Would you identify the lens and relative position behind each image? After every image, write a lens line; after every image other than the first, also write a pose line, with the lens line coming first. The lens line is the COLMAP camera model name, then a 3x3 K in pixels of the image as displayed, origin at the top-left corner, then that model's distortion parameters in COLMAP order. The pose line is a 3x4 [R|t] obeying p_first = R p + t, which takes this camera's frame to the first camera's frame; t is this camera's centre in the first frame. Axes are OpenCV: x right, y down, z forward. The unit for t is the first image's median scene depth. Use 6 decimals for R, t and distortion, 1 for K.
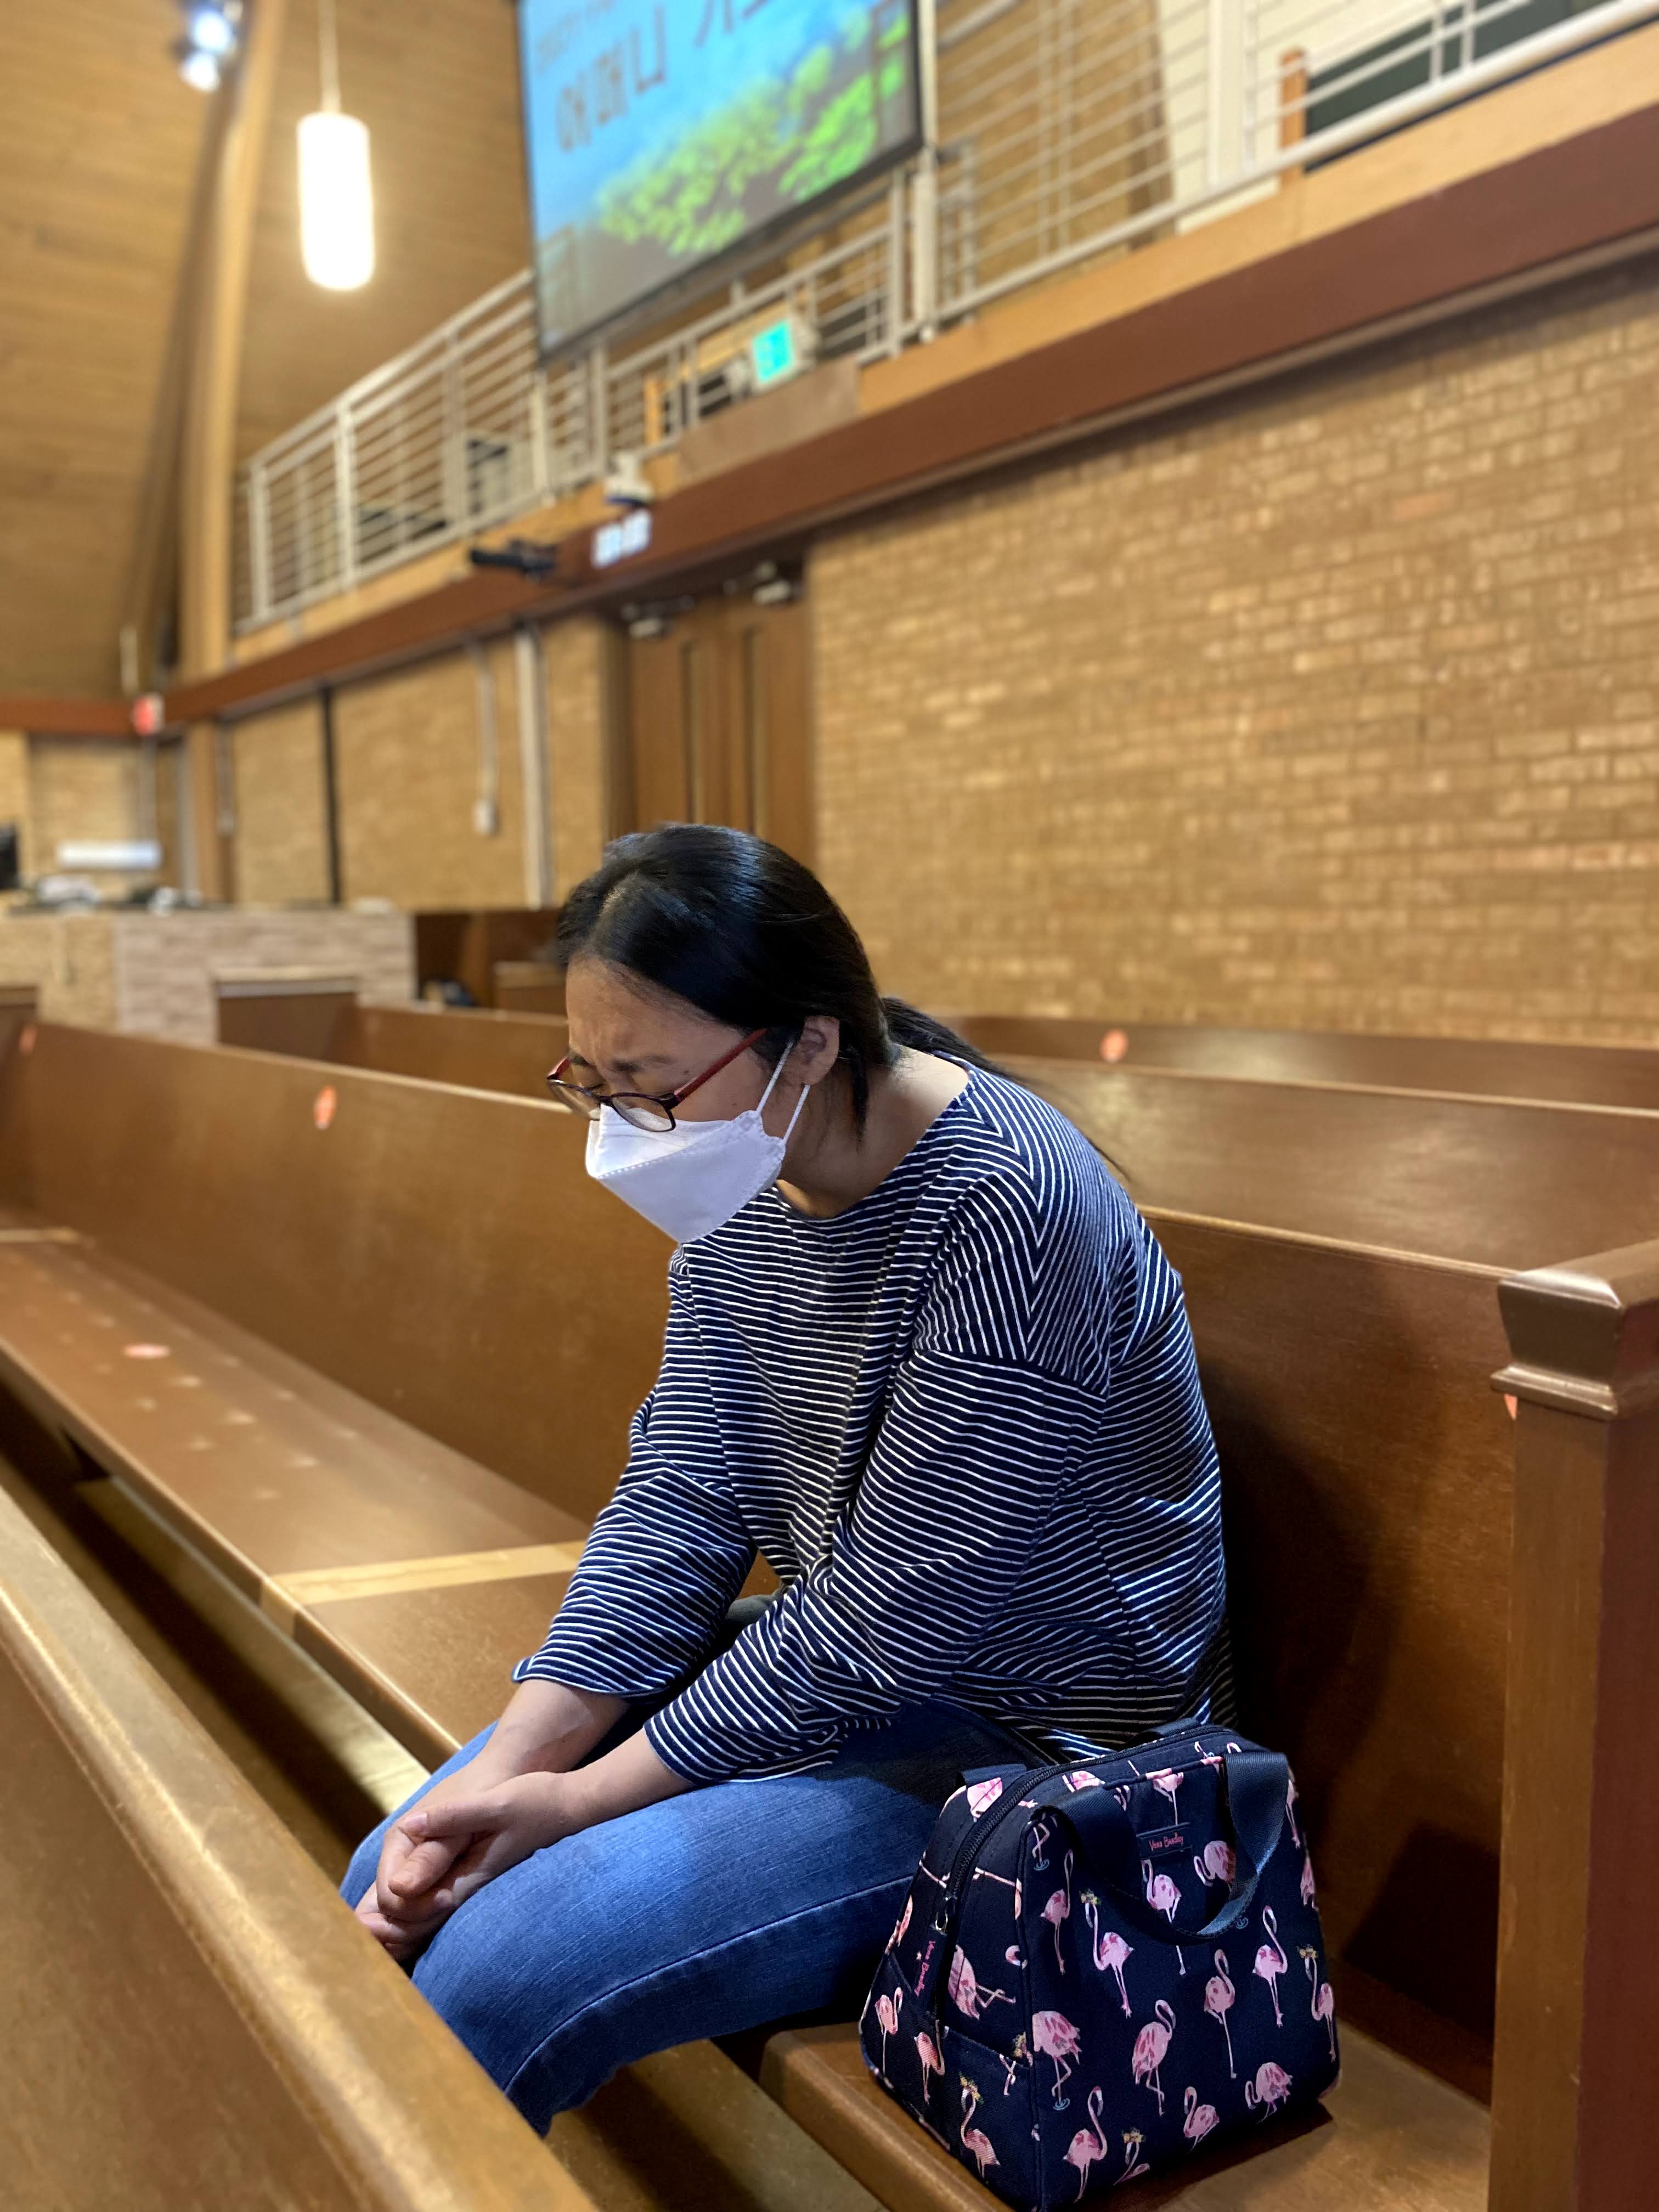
lens RADIAL K [[1698.1, 0, 829.5], [0, 1698.1, 1106.0], [0, 0, 1]] dist [0.013675, -0.021709]
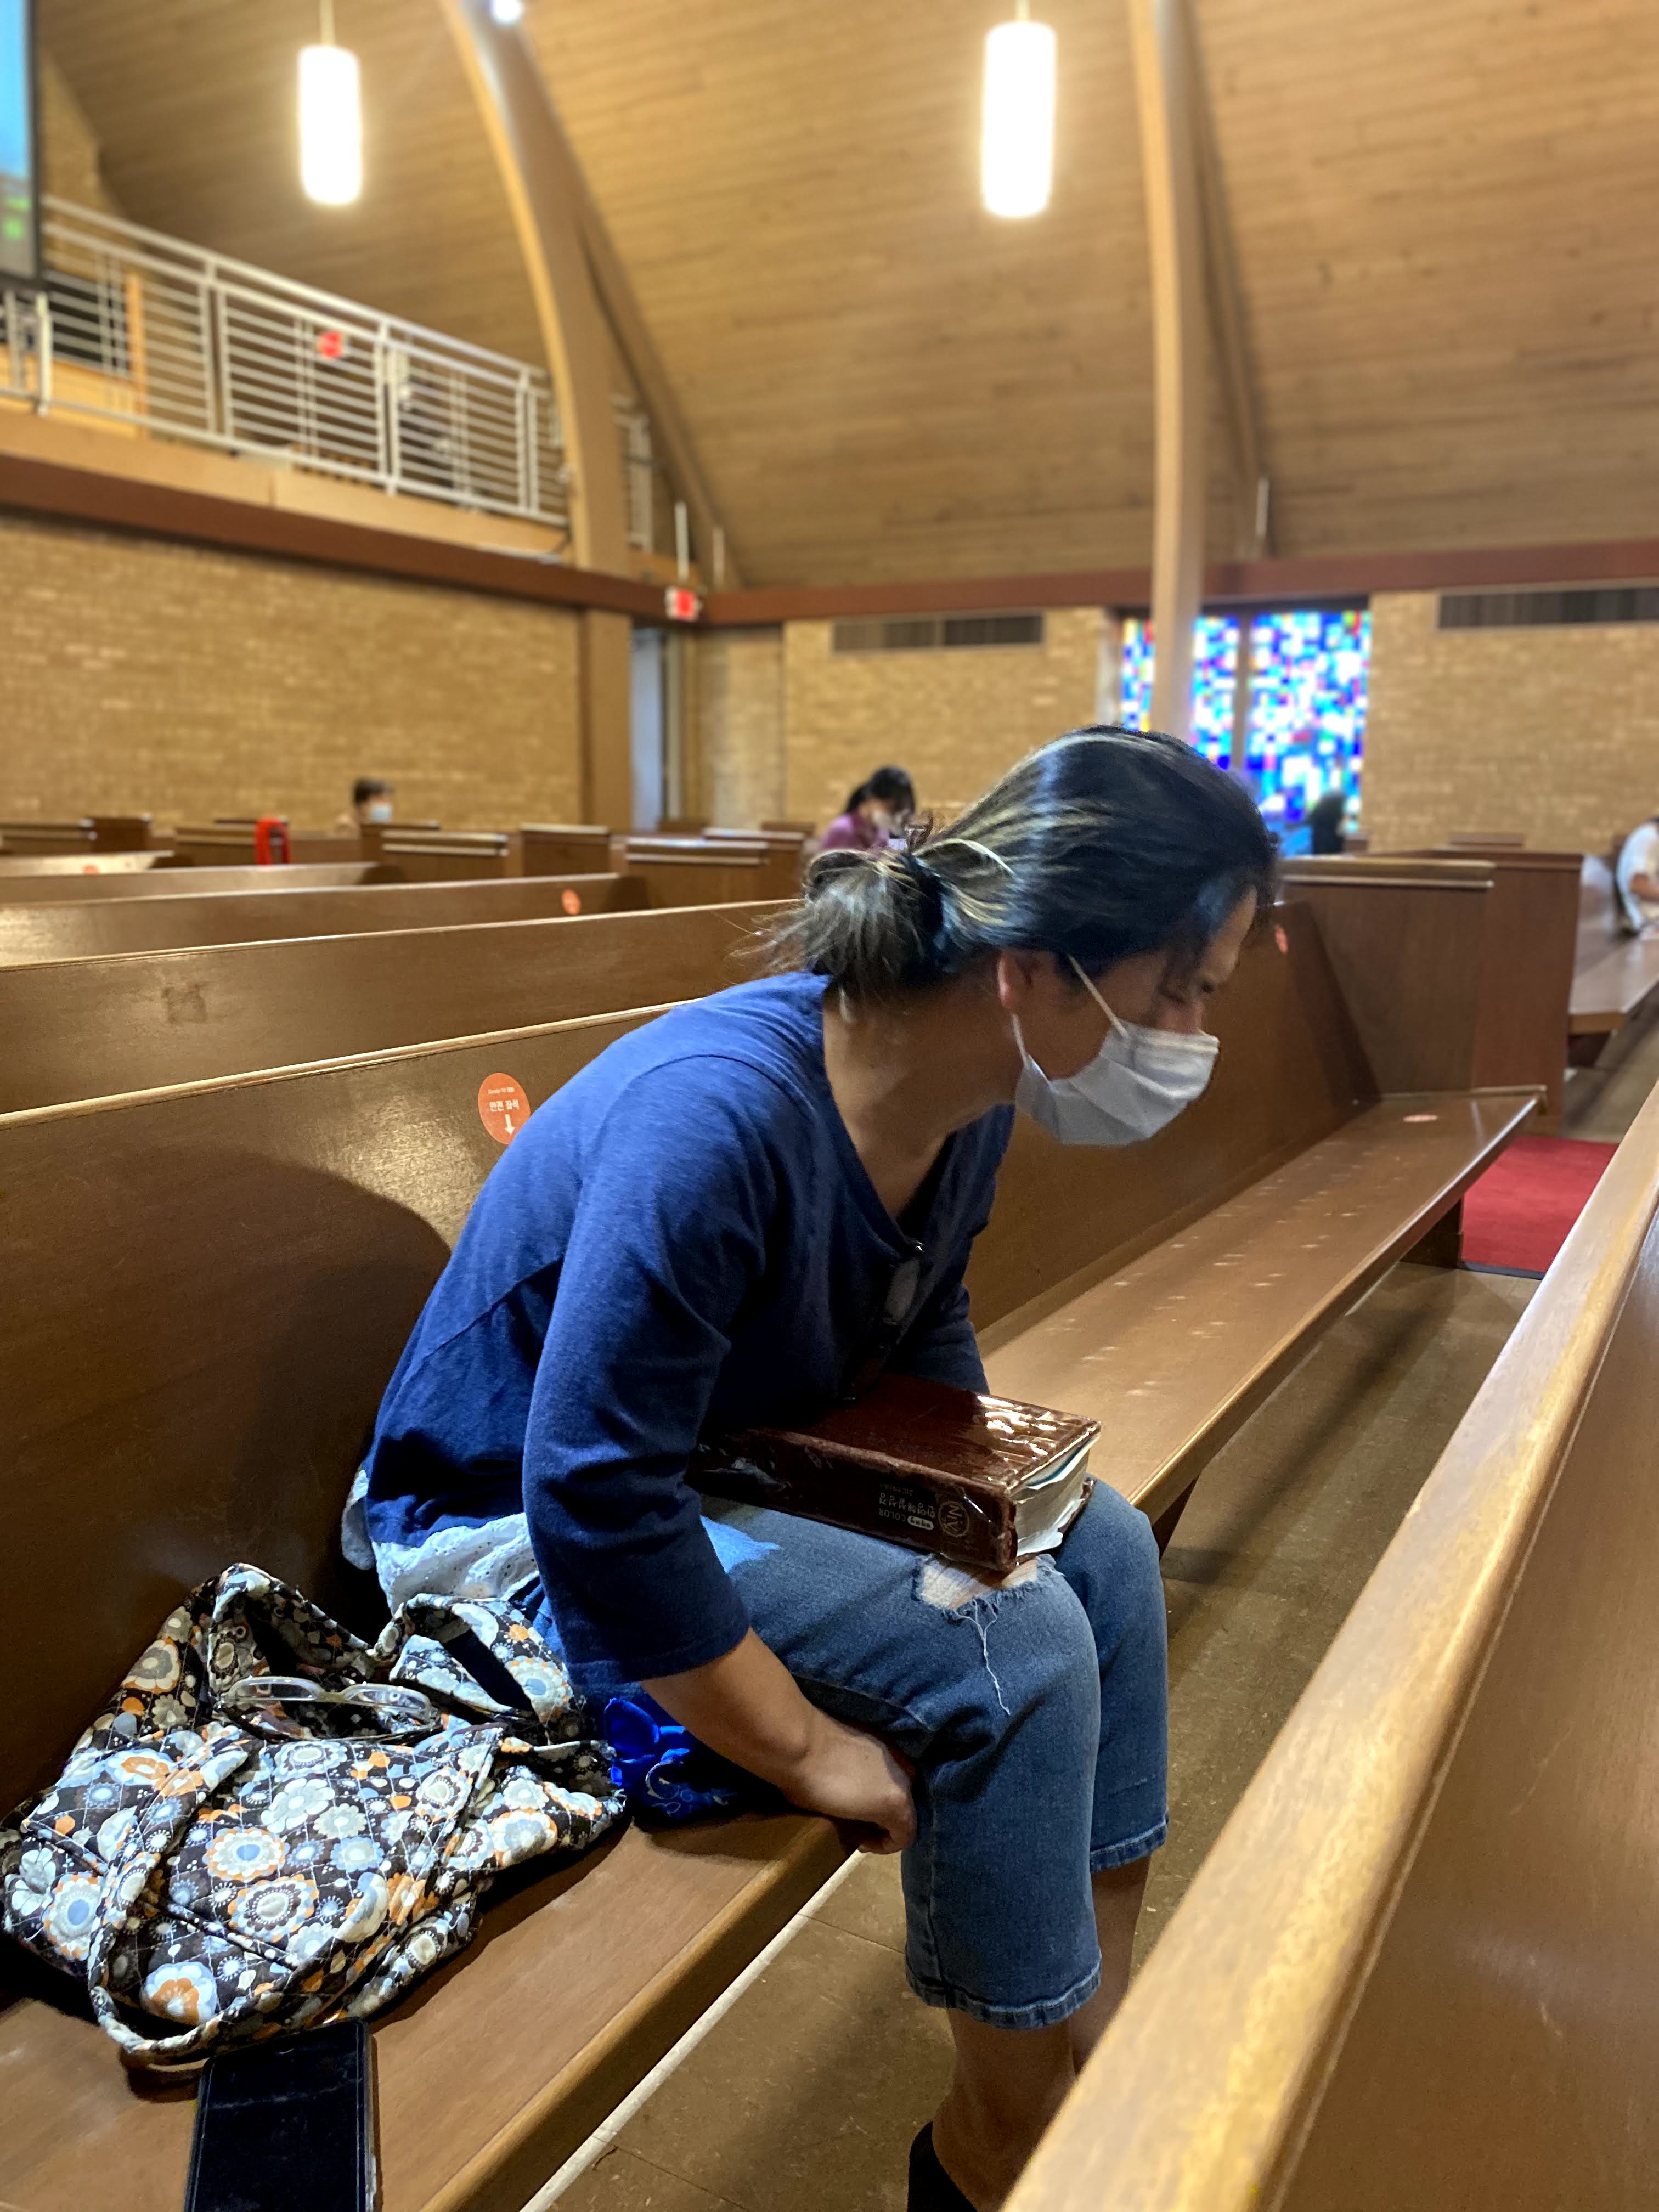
lens RADIAL K [[1713.0, 0, 828.4], [0, 1713.0, 1118.3], [0, 0, 1]] dist [0.001366, -0.005182]
pose [[-0.386052, -0.162296, 0.908088, -2.054825], [0.083689, 0.974181, 0.209686, -0.100718], [-0.918673, 0.156947, -0.362502, 1.172925]]
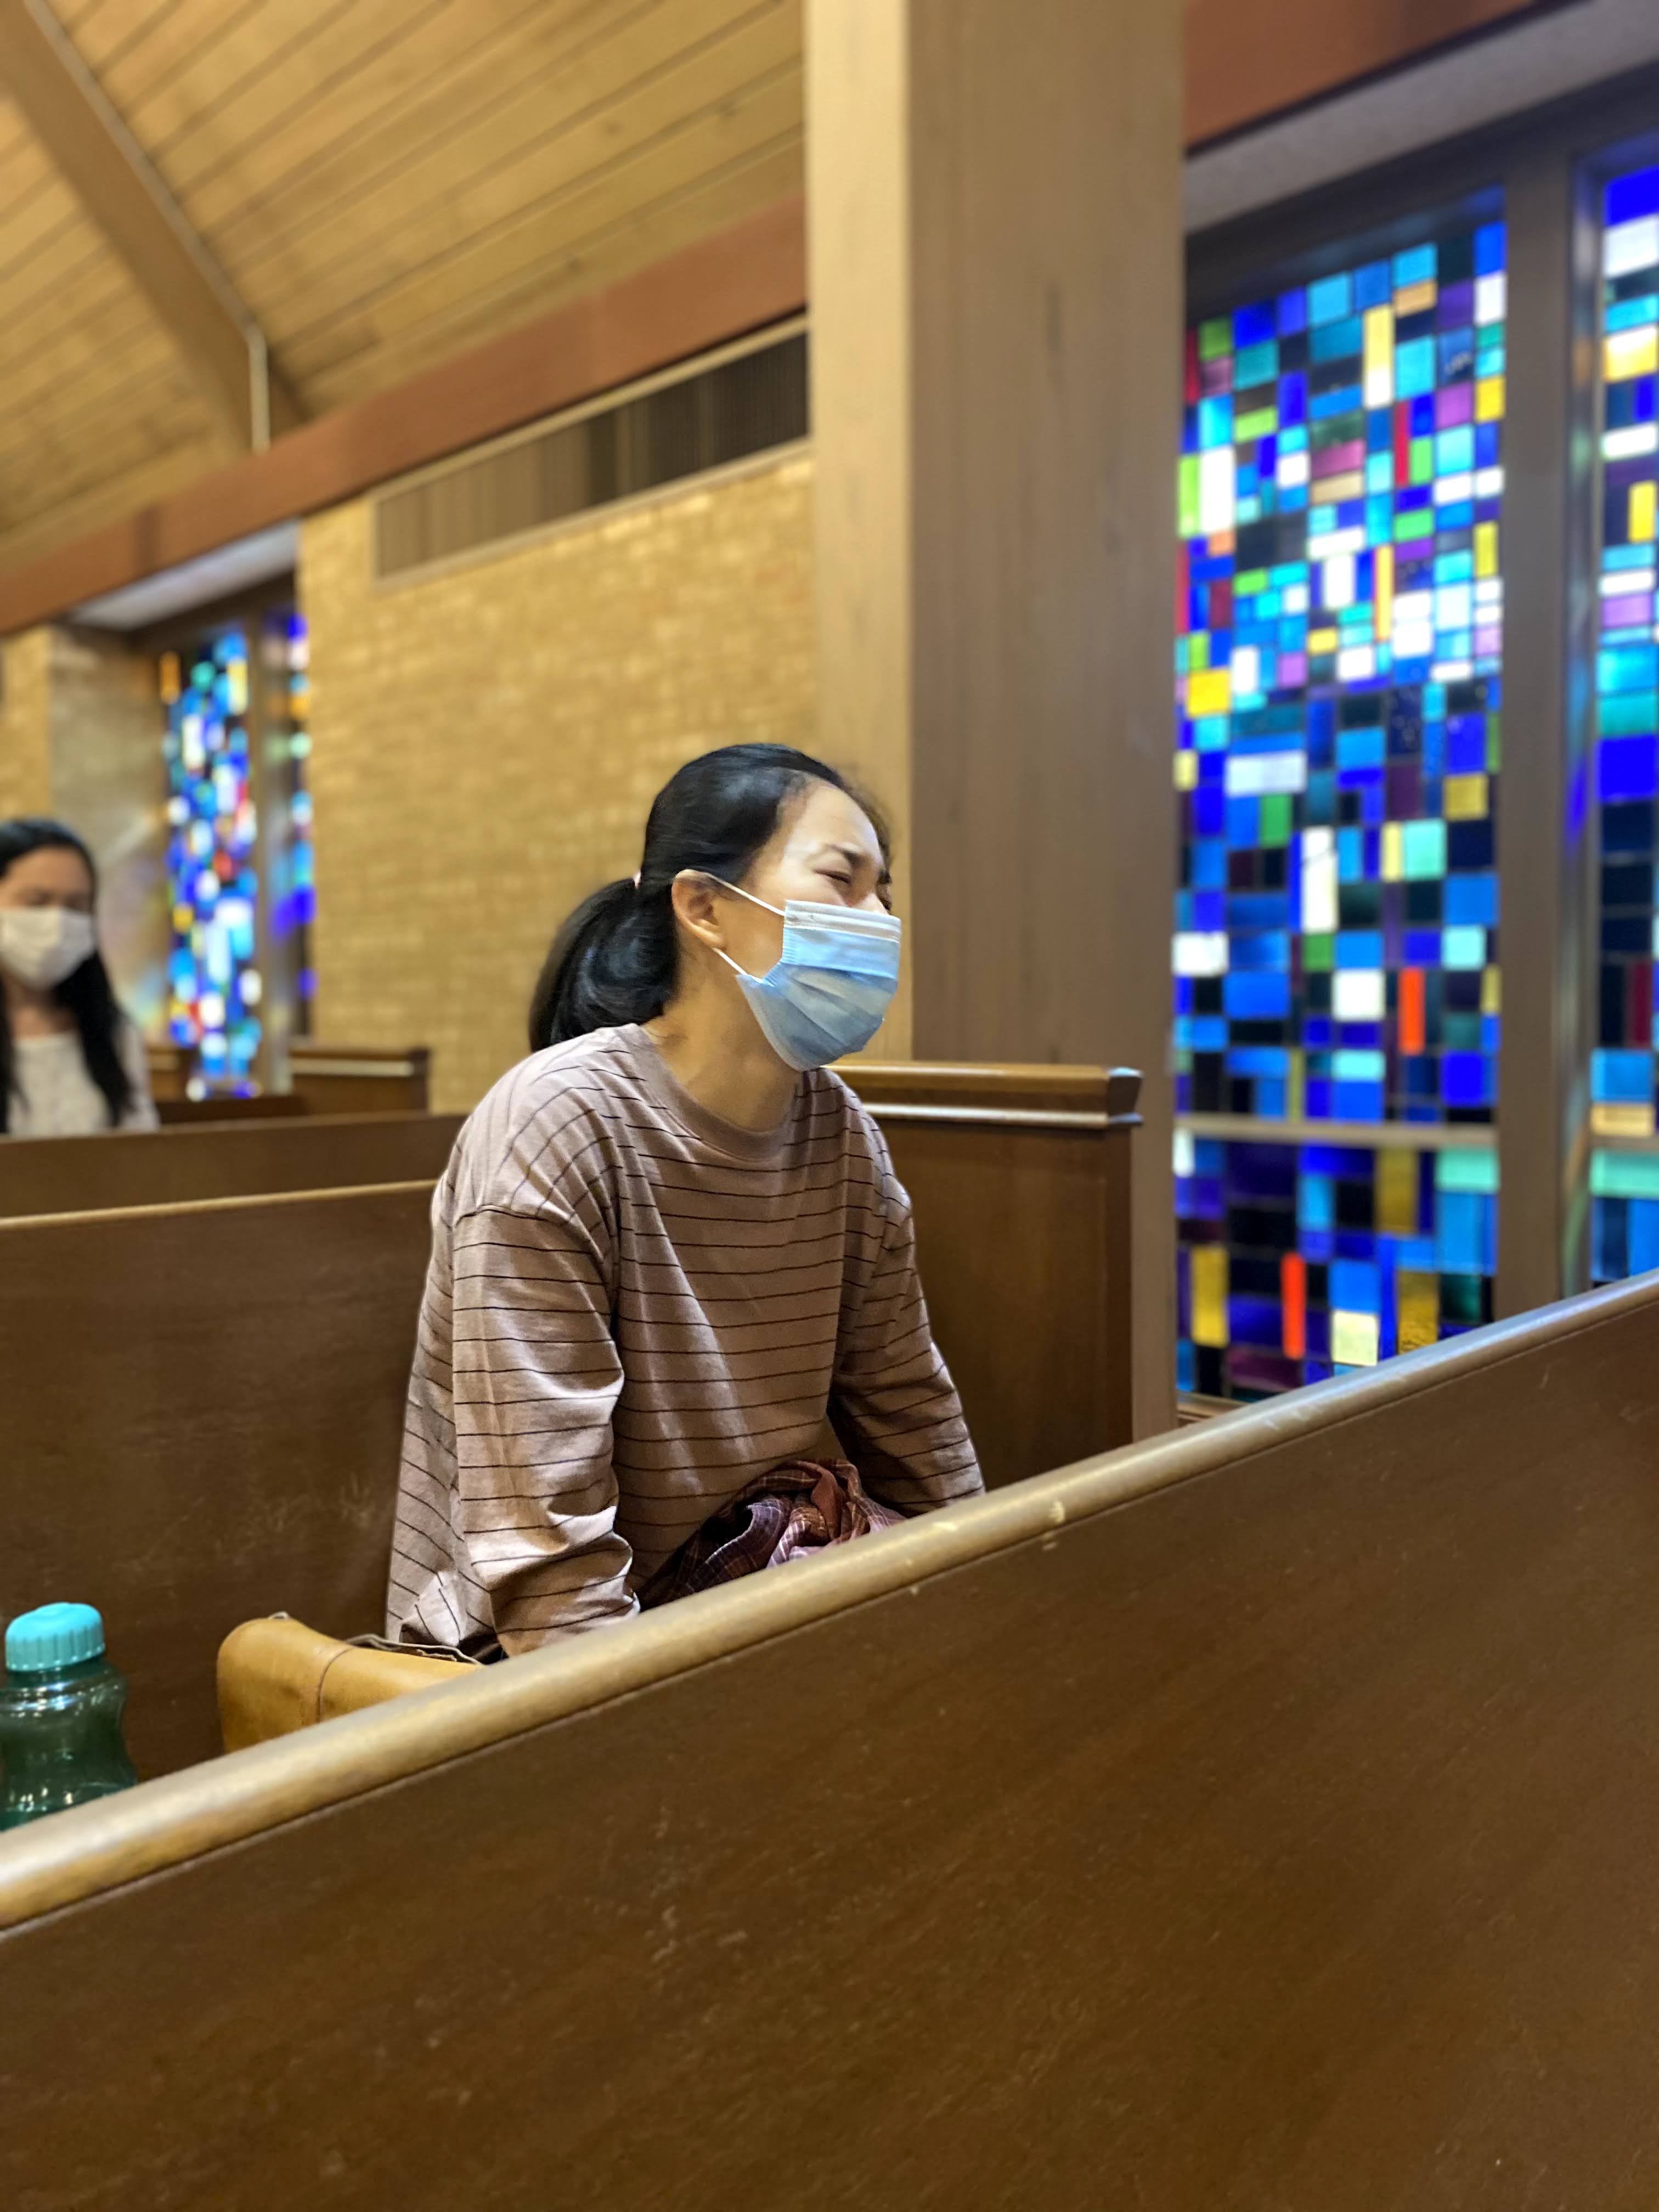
lens RADIAL K [[1713.0, 0, 828.4], [0, 1713.0, 1118.3], [0, 0, 1]] dist [0.001366, -0.005182]
pose [[-0.149385, -0.057105, 0.987129, -1.226498], [0.114815, 0.990576, 0.074680, 0.076044], [-0.982090, 0.124493, -0.141421, -0.577791]]
